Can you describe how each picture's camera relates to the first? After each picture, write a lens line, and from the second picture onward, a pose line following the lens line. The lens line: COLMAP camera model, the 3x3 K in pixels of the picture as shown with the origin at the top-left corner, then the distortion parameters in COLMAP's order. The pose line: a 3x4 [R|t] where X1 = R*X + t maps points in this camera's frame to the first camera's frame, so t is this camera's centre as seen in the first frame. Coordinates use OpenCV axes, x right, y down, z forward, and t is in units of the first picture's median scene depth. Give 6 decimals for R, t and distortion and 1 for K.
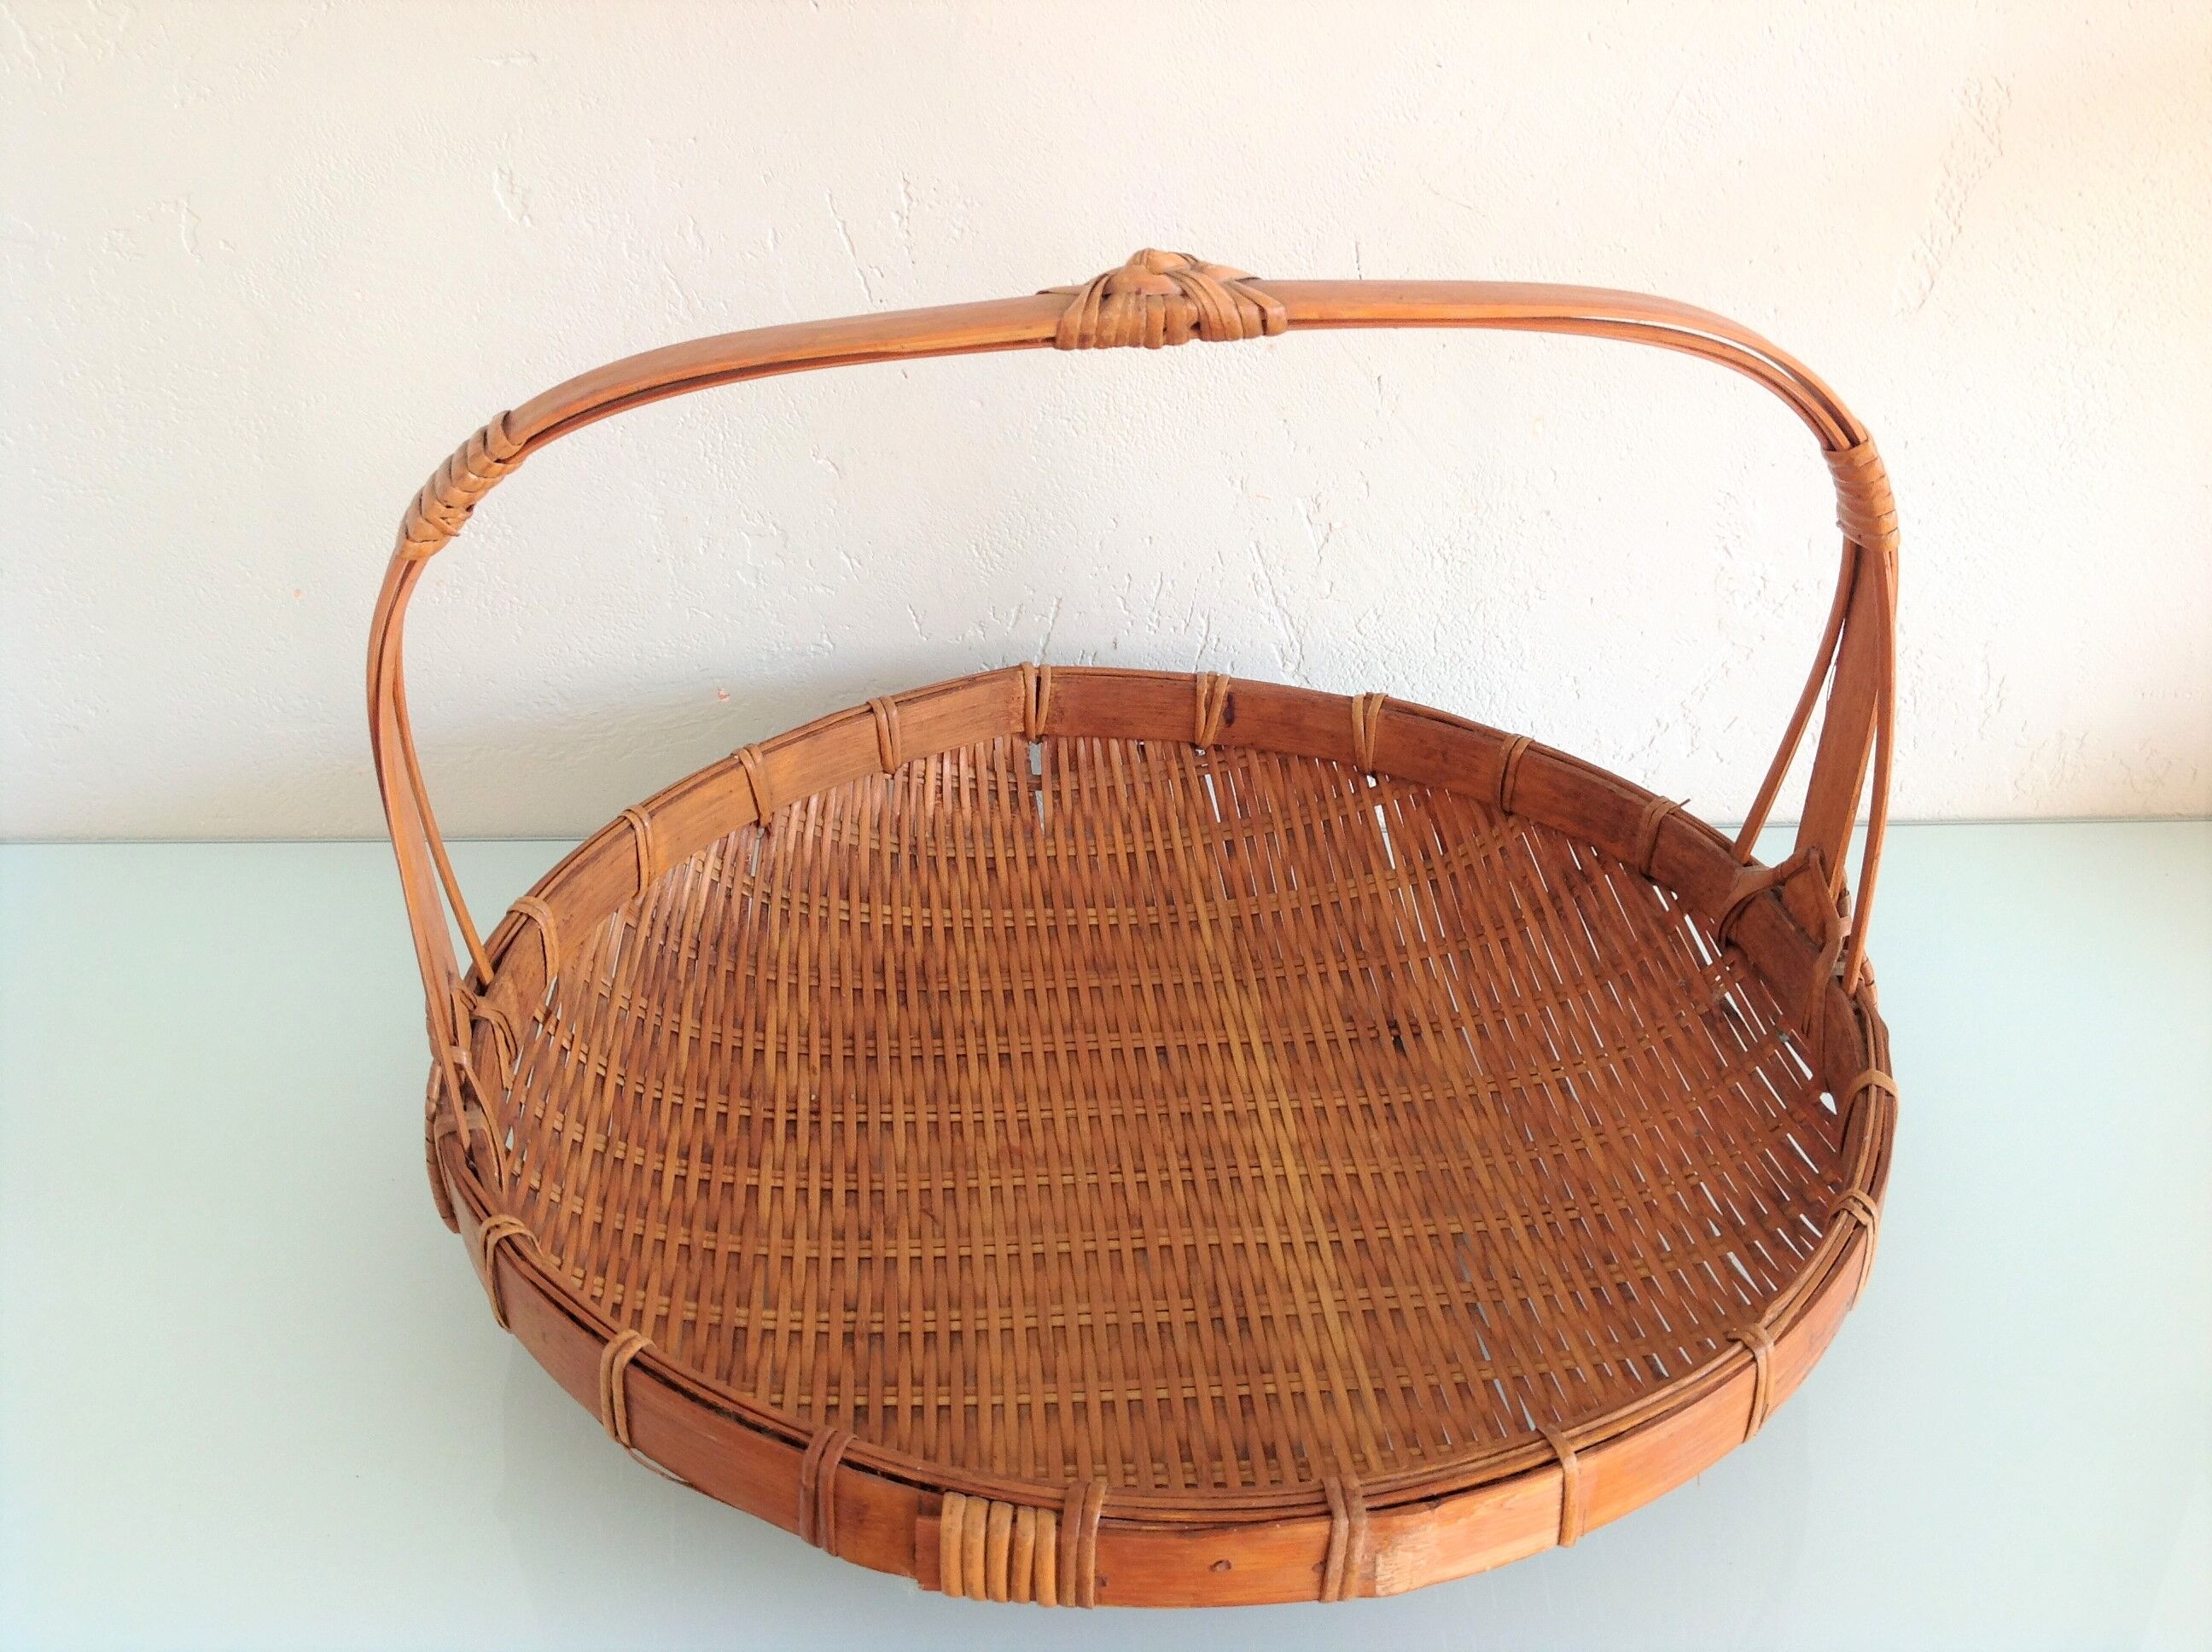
lens RADIAL K [[2045.7, 0, 1106.0], [0, 2045.7, 826.0], [0, 0, 1]] dist [0.123136, -0.277239]
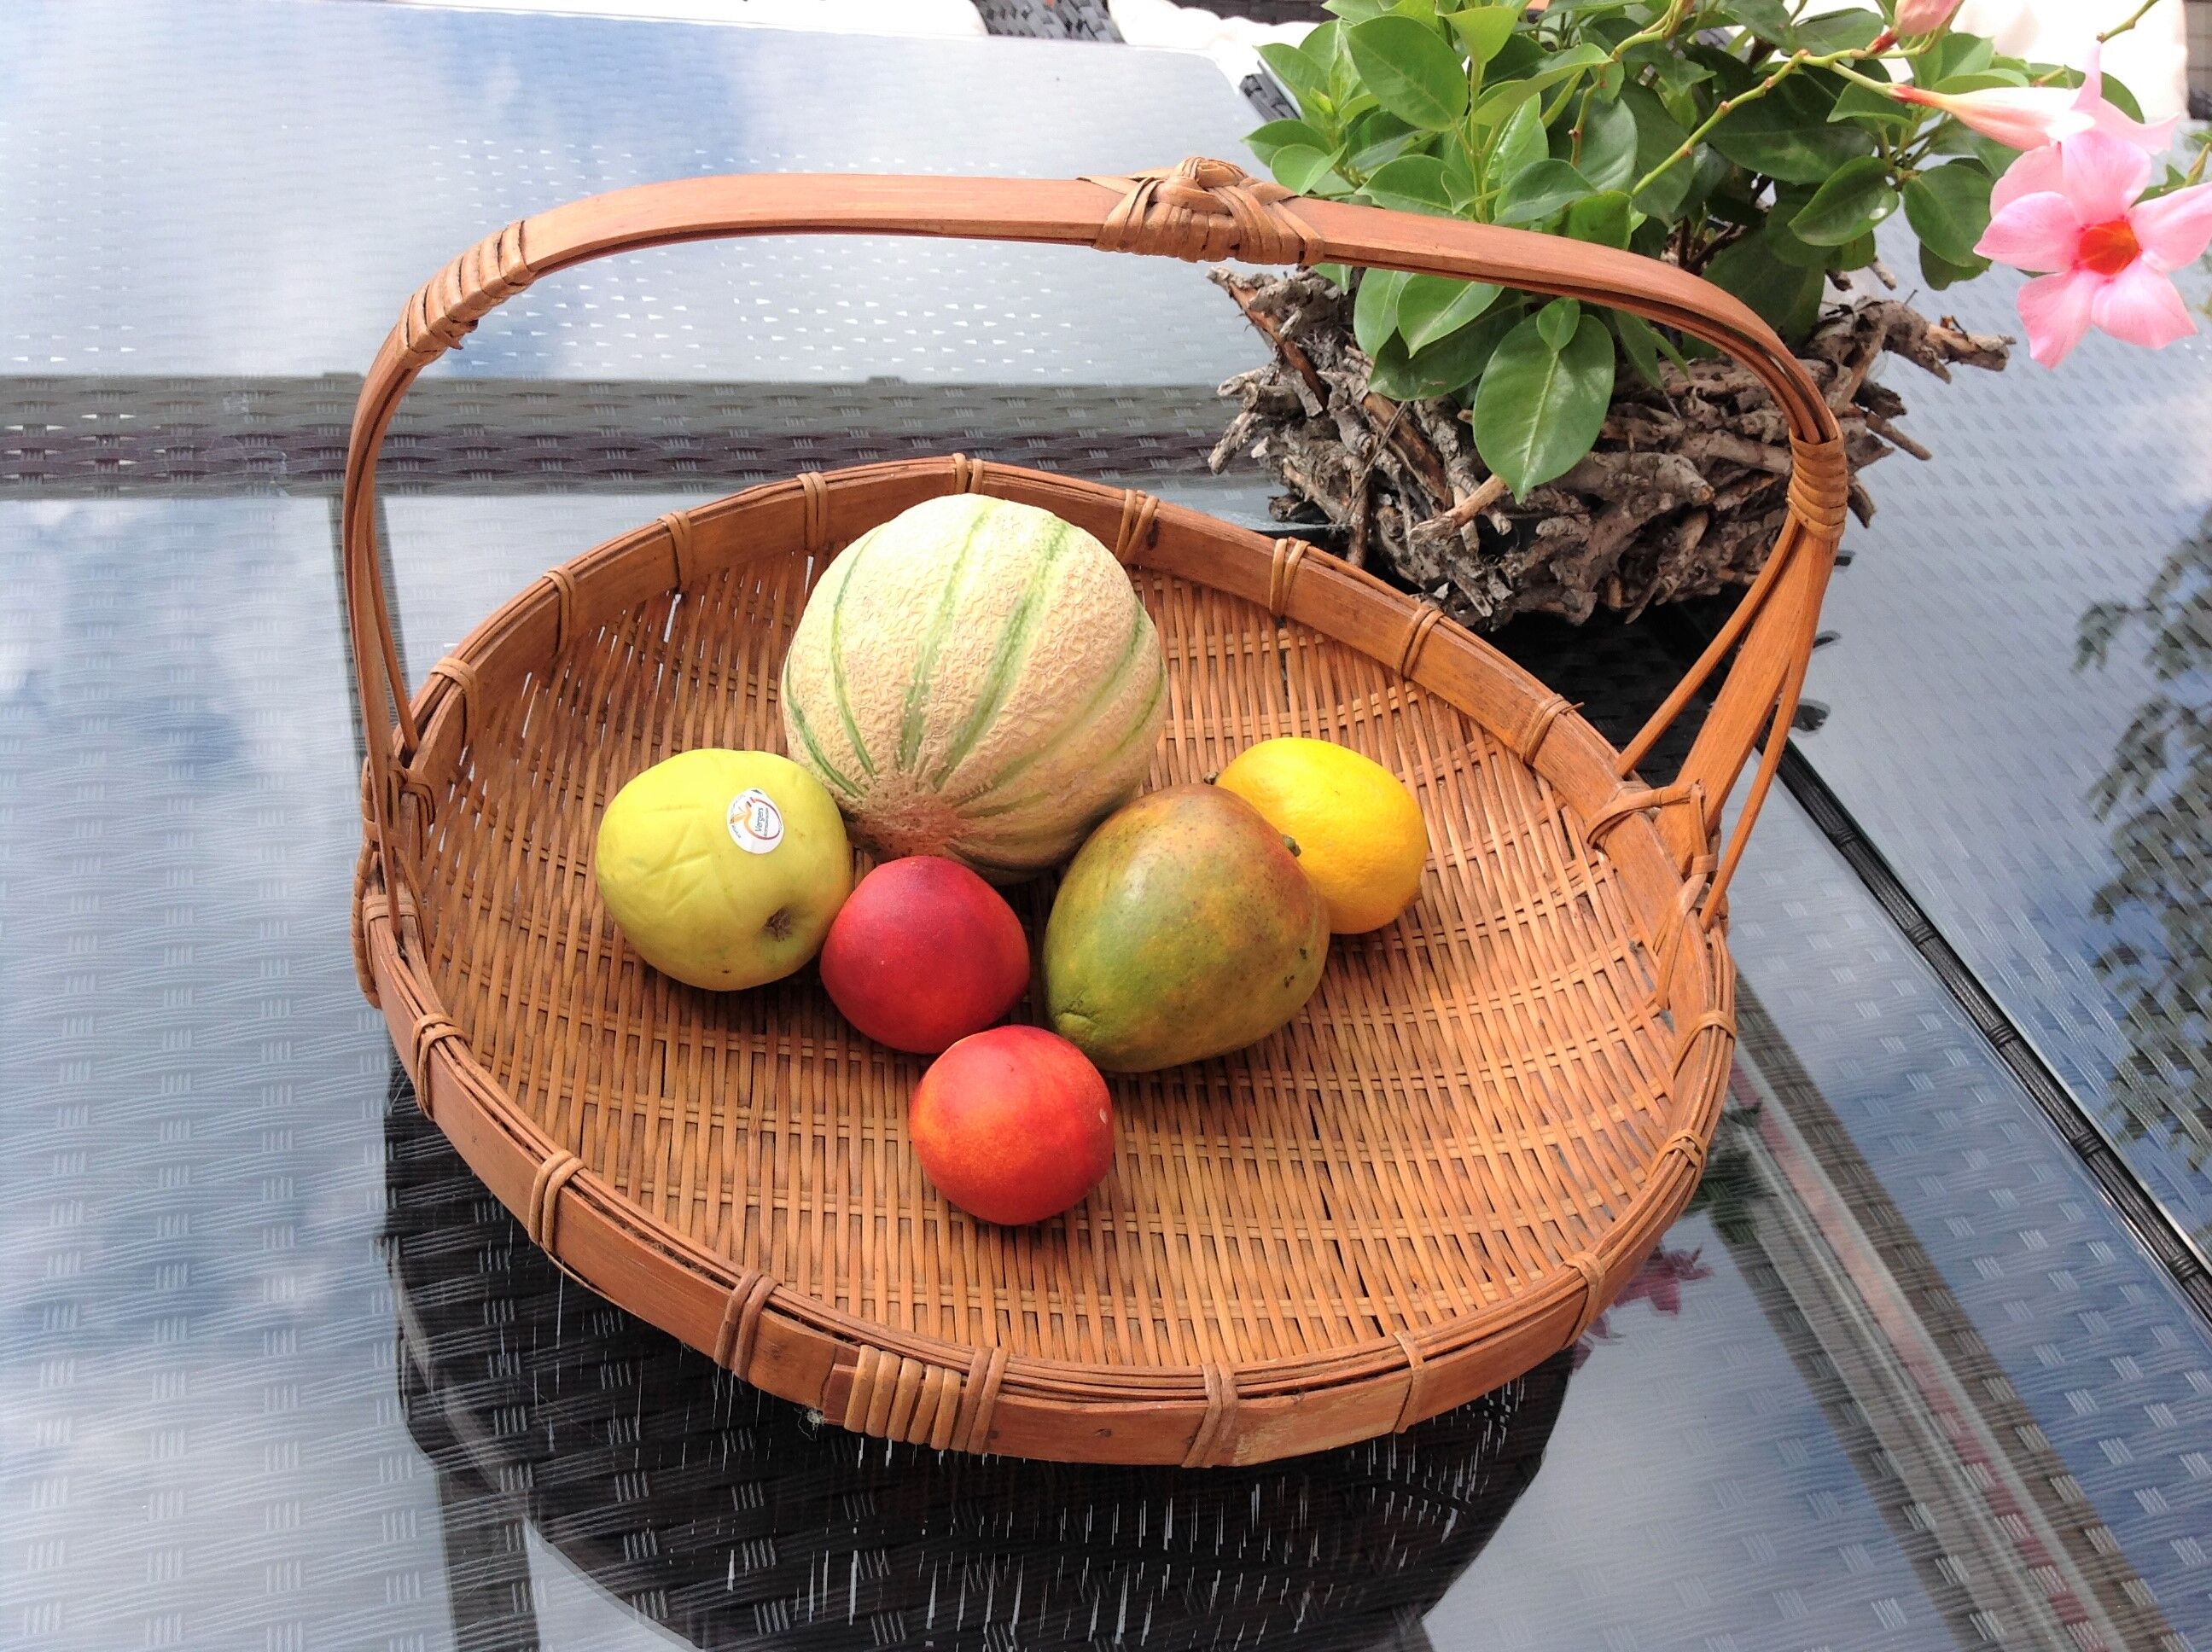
lens RADIAL K [[2045.7, 0, 1106.0], [0, 2045.7, 826.0], [0, 0, 1]] dist [0.123136, -0.277239]
pose [[0.985198, 0.126096, 0.116127, -0.072106], [-0.144283, 0.975761, 0.164541, -0.091639], [-0.092564, -0.178861, 0.979510, -0.017261]]
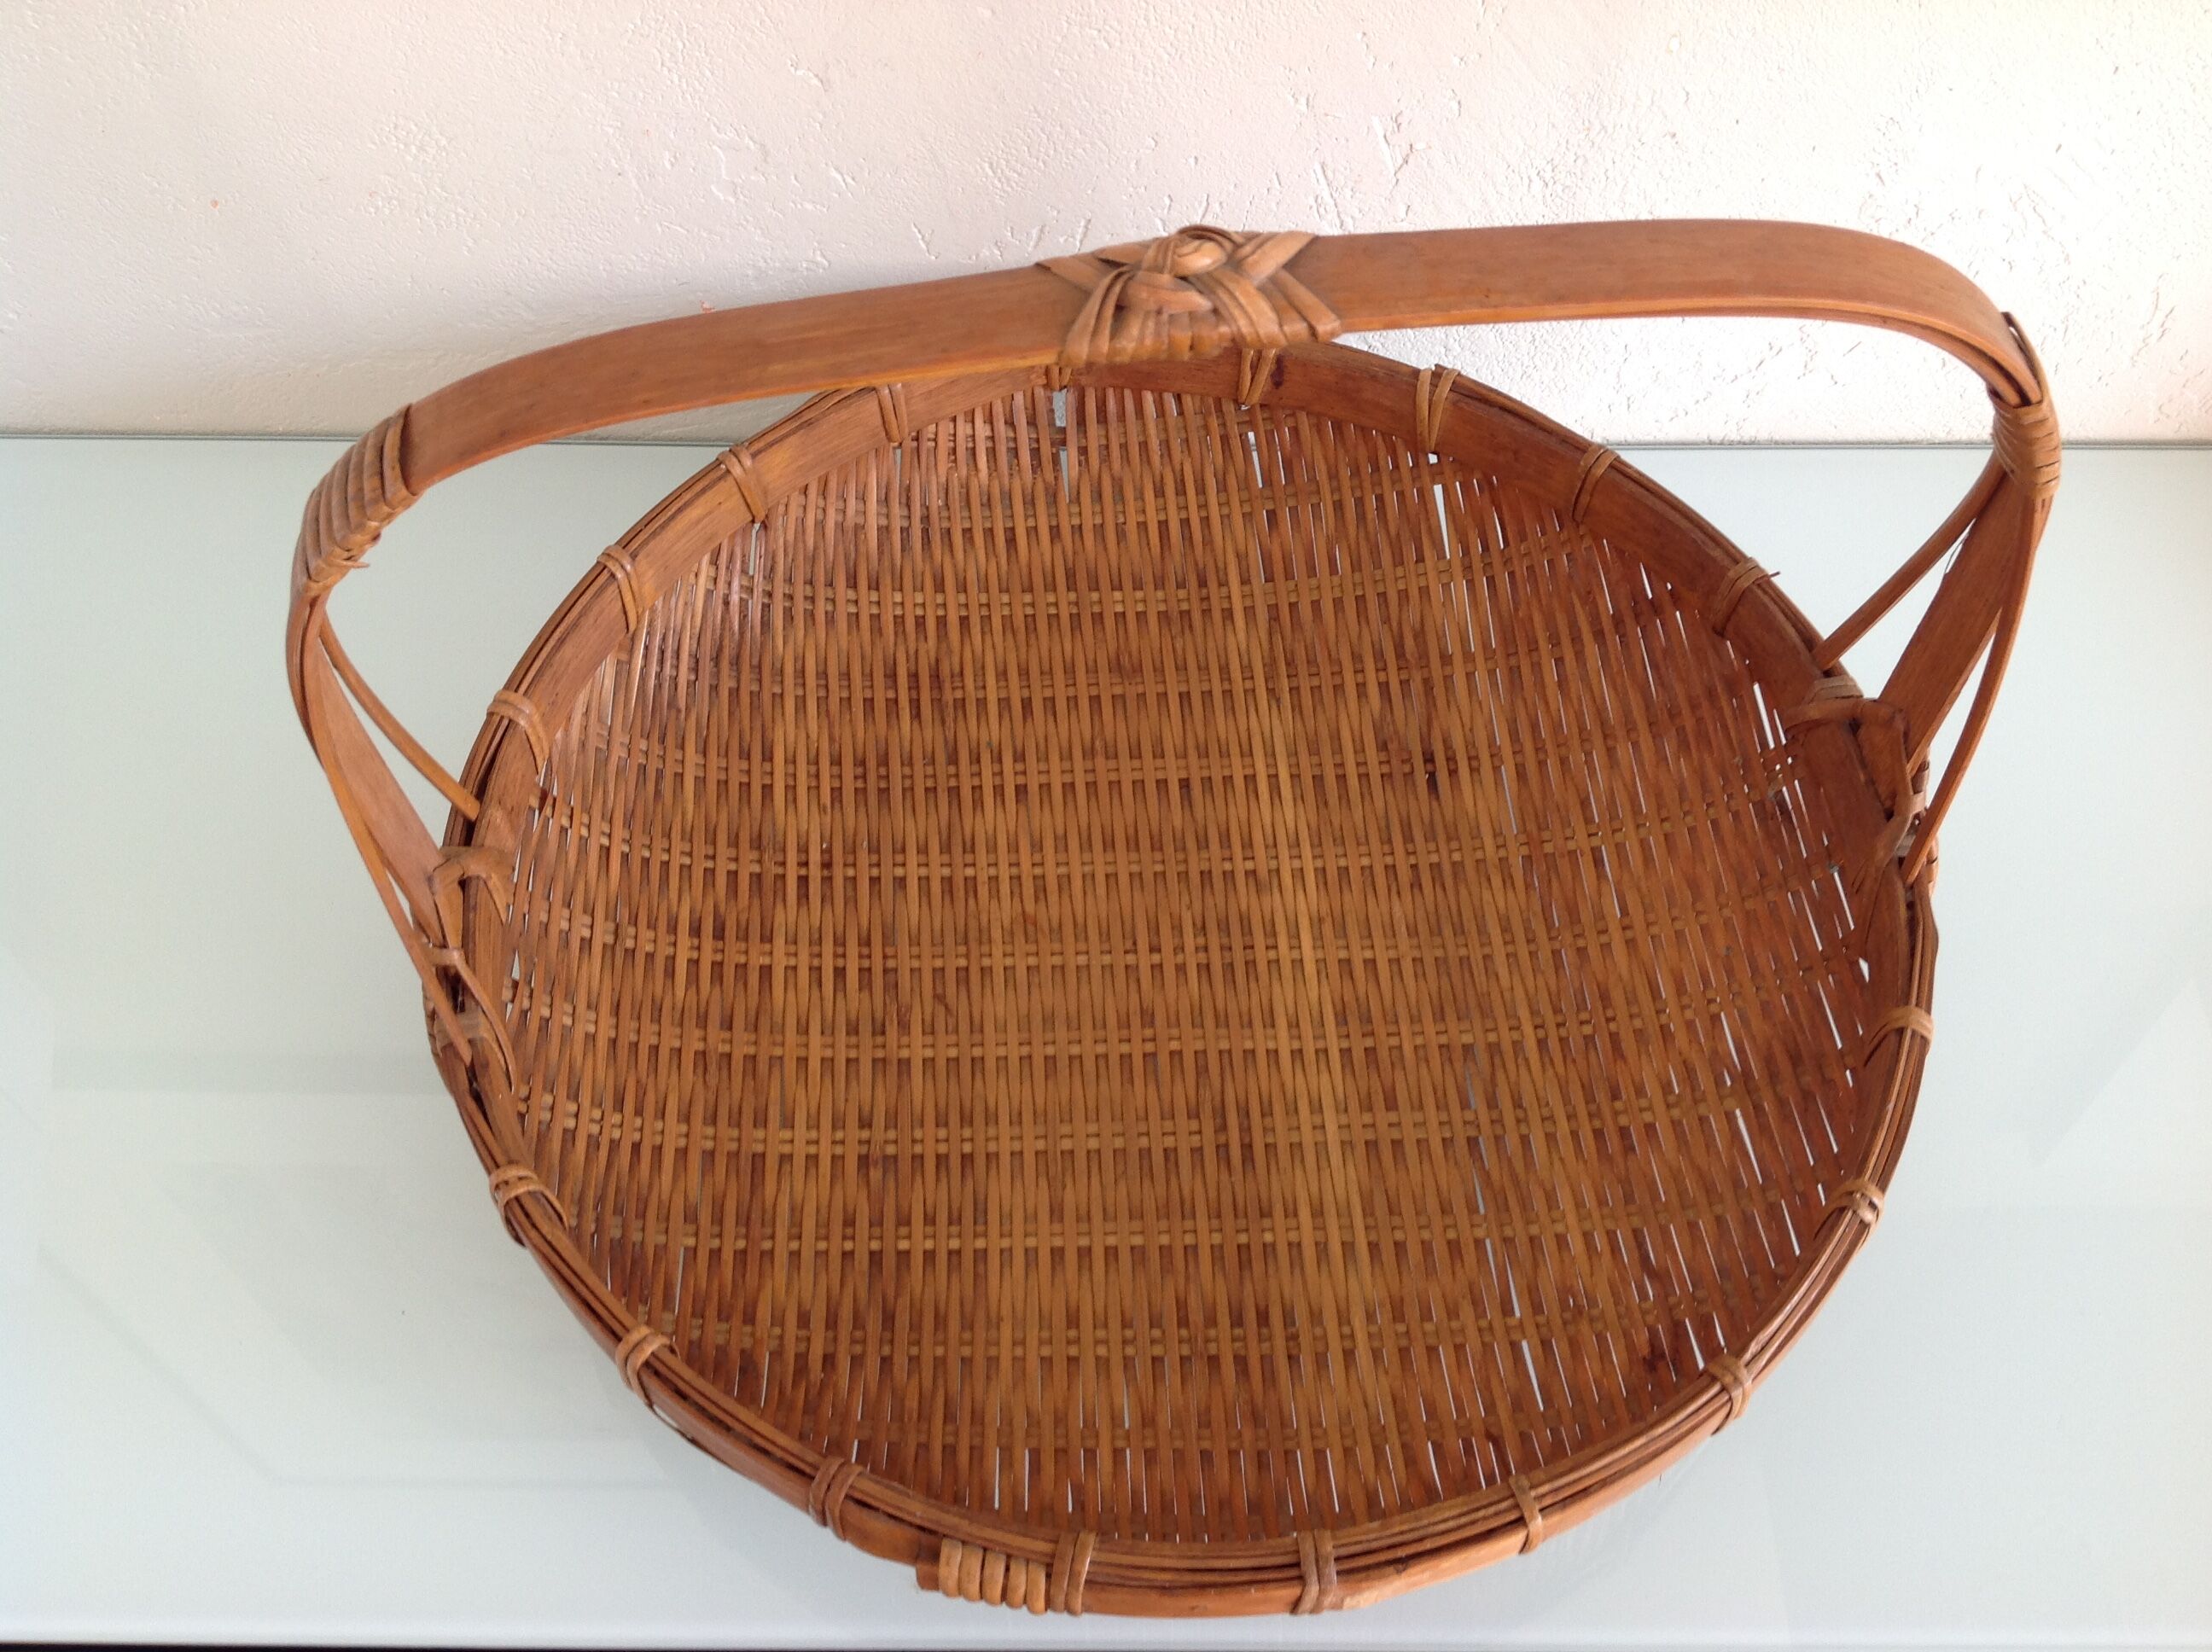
lens RADIAL K [[2045.7, 0, 1106.0], [0, 2045.7, 826.0], [0, 0, 1]] dist [0.123136, -0.277239]
pose [[0.999357, 0.027437, -0.023086, 0.013725], [-0.014454, 0.897451, 0.440876, -0.312106], [0.032815, -0.440259, 0.897271, 0.134879]]
